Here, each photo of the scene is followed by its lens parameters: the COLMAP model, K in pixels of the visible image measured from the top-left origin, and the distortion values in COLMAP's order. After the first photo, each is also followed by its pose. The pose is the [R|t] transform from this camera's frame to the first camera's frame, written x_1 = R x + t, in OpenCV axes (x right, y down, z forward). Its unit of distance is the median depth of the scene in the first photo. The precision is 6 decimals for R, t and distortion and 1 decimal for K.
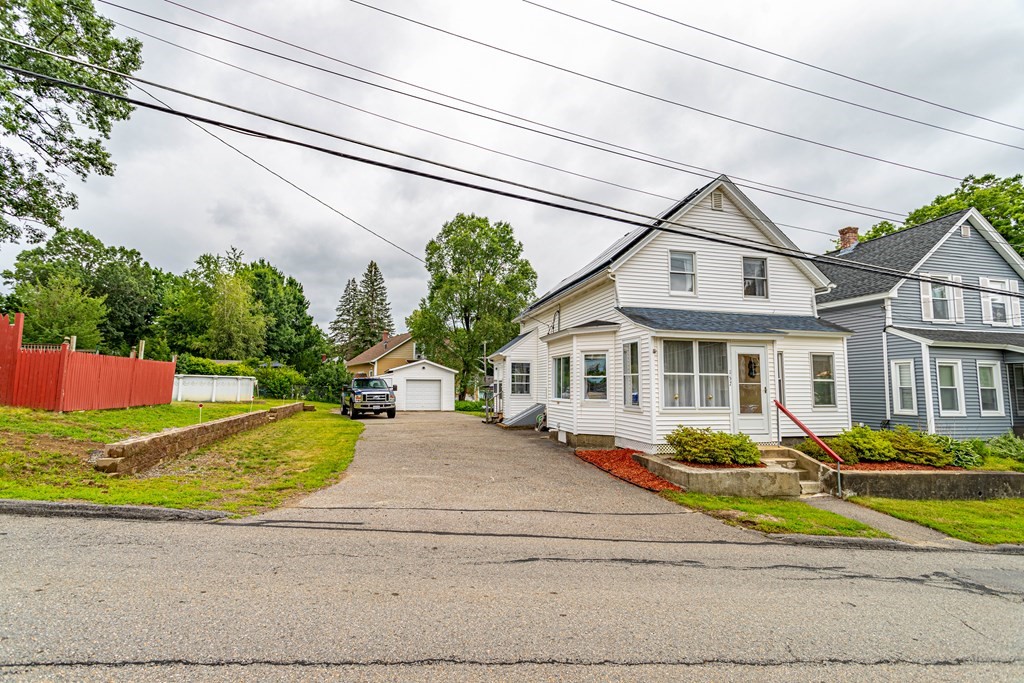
lens RADIAL K [[485.1, 0, 507.6], [0, 485.1, 338.0], [0, 0, 1]] dist [0.000740, 0.000279]
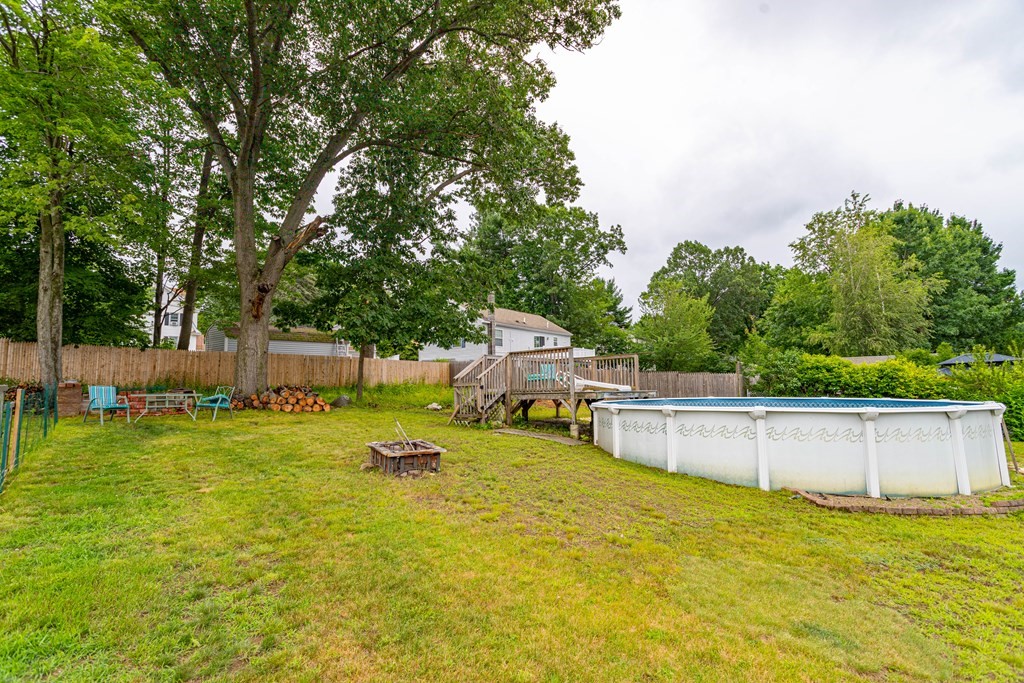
lens RADIAL K [[485.1, 0, 507.6], [0, 485.1, 338.0], [0, 0, 1]] dist [0.000740, 0.000279]
pose [[0.408350, -0.105973, -0.906653, -0.718735], [0.106103, 0.992016, -0.068163, 0.054656], [0.906638, -0.068364, 0.416334, 1.166887]]
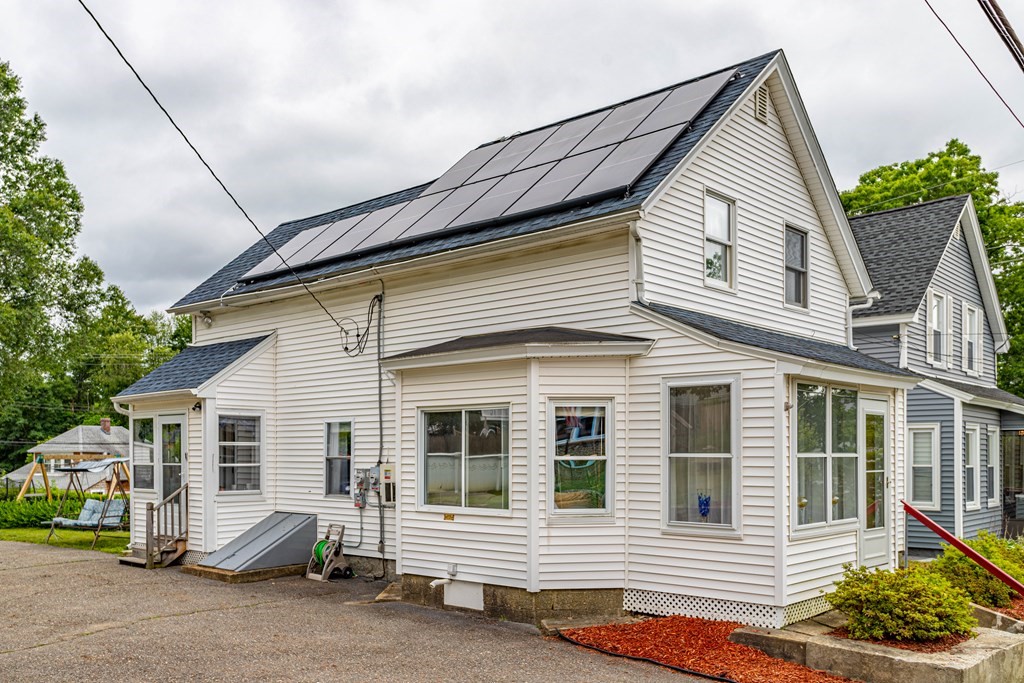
lens RADIAL K [[911.0, 0, 508.2], [0, 911.0, 456.4], [0, 0, 1]] dist [0.013925, 0.000148]
pose [[0.823709, -0.009810, 0.566928, -0.313819], [-0.050088, 0.994683, 0.089987, 0.007395], [-0.564797, -0.102520, 0.818837, 0.339225]]
